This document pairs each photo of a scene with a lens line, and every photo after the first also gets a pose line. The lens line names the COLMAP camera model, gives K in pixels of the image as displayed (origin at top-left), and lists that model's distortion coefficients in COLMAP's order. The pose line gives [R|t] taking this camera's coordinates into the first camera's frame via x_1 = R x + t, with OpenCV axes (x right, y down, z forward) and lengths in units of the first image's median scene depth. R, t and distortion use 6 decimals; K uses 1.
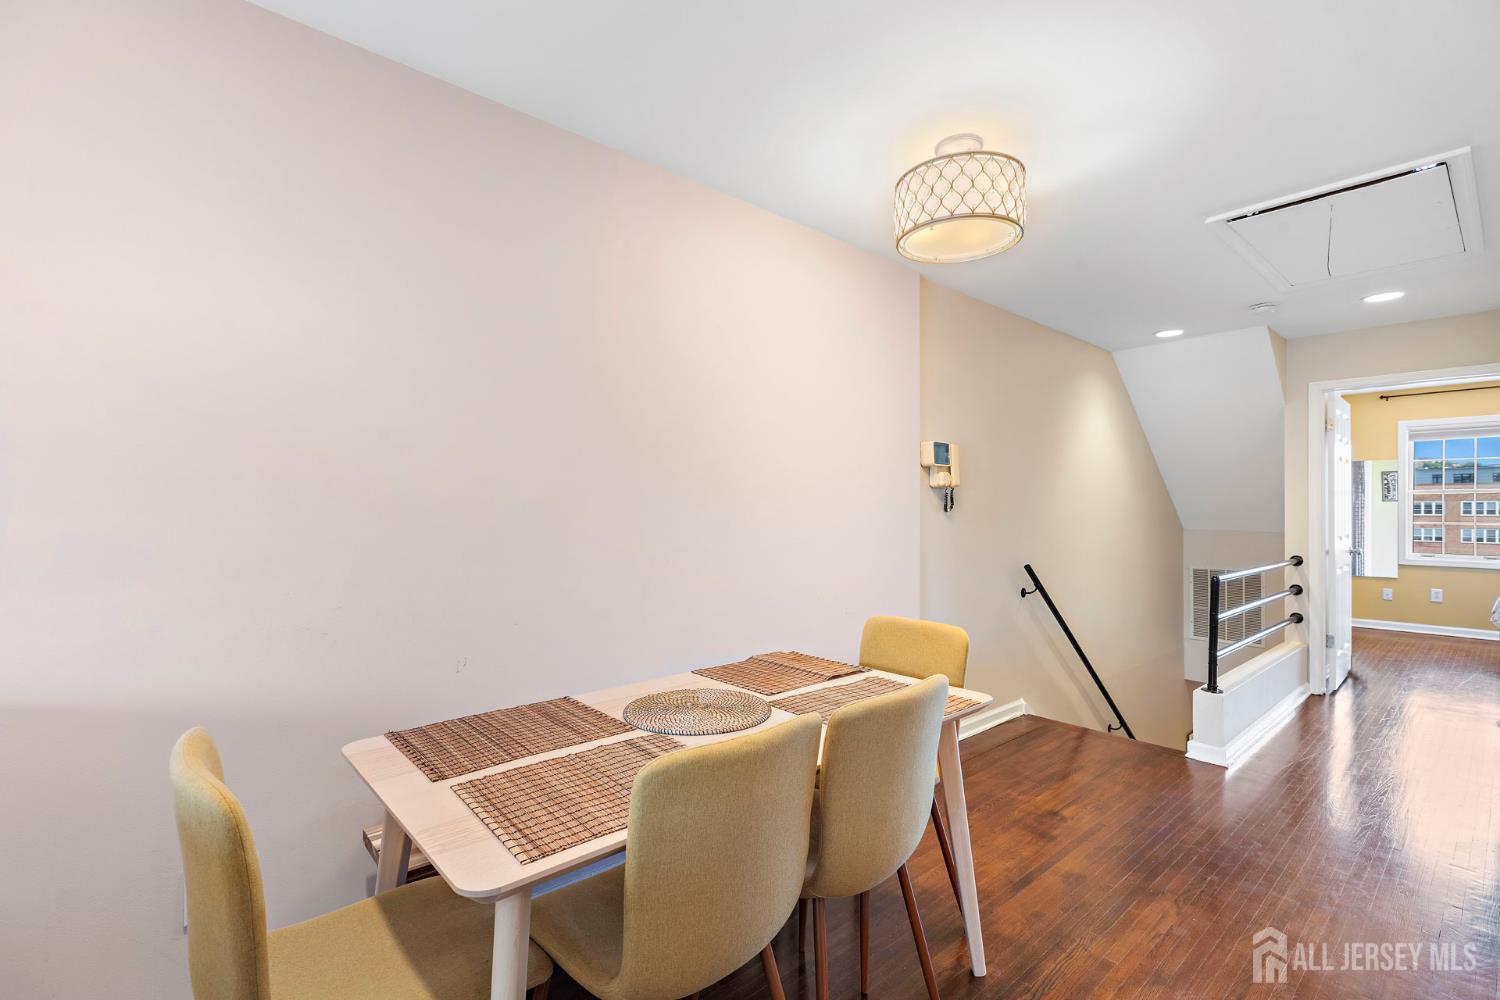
lens RADIAL K [[676.8, 0, 747.9], [0, 676.8, 503.1], [0, 0, 1]] dist [0.009711, -0.000284]
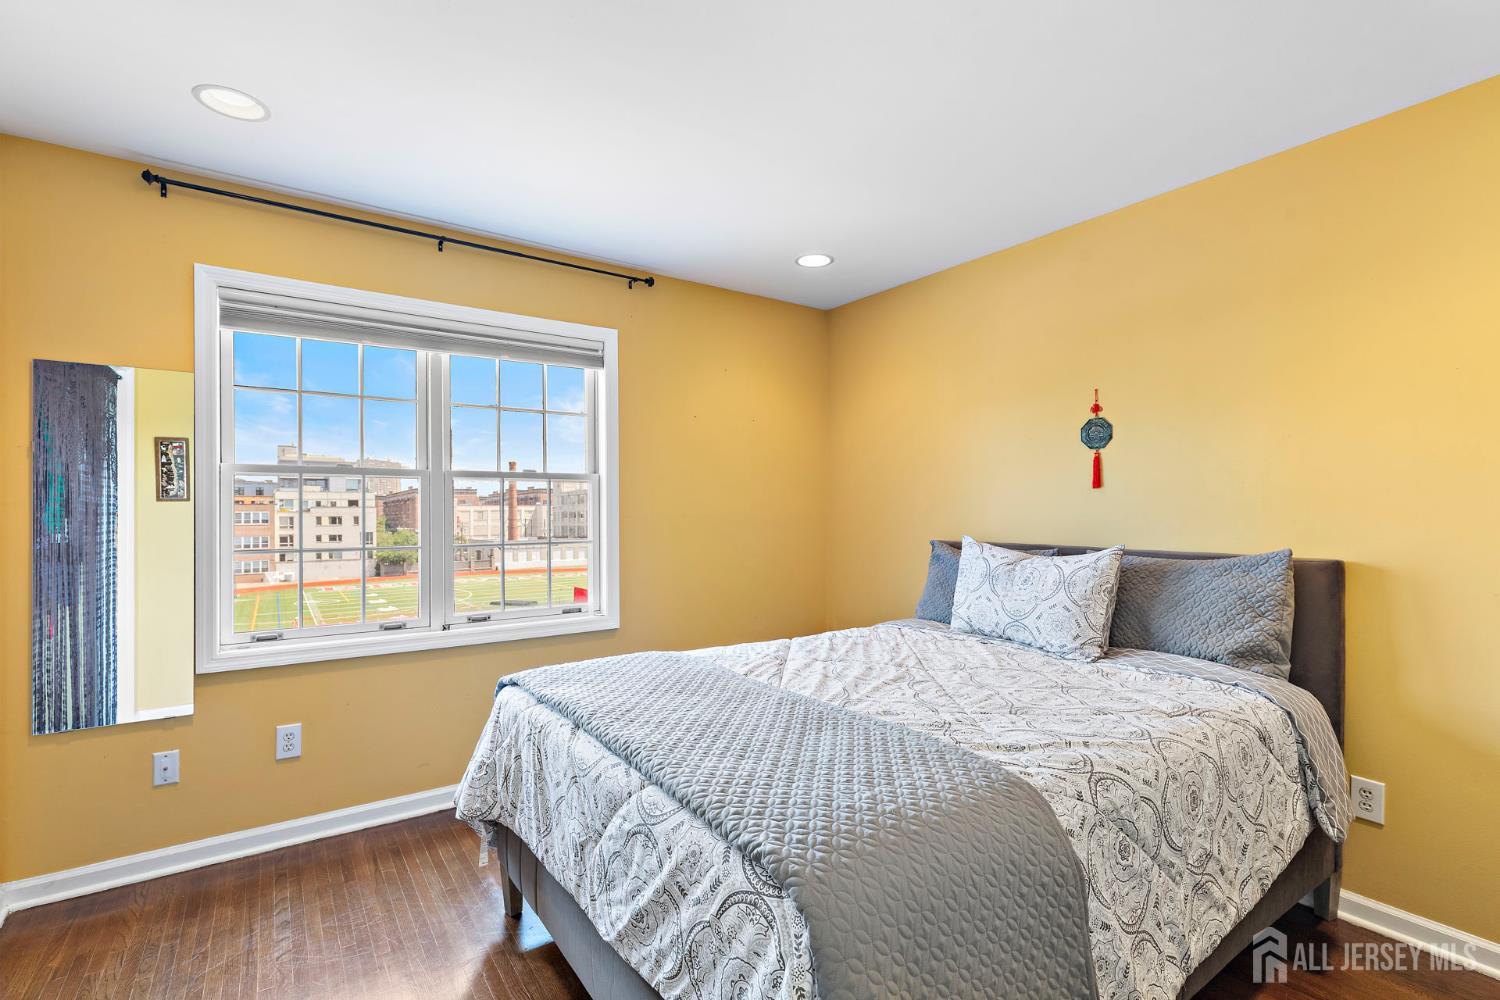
lens RADIAL K [[676.8, 0, 744.2], [0, 676.8, 512.9], [0, 0, 1]] dist [0.009711, -0.000284]
pose [[0.116657, -0.000189, 0.993172, 0.638544], [0.001866, 0.999998, -0.000029, 0.007517], [-0.993170, 0.001857, 0.116657, 0.679695]]
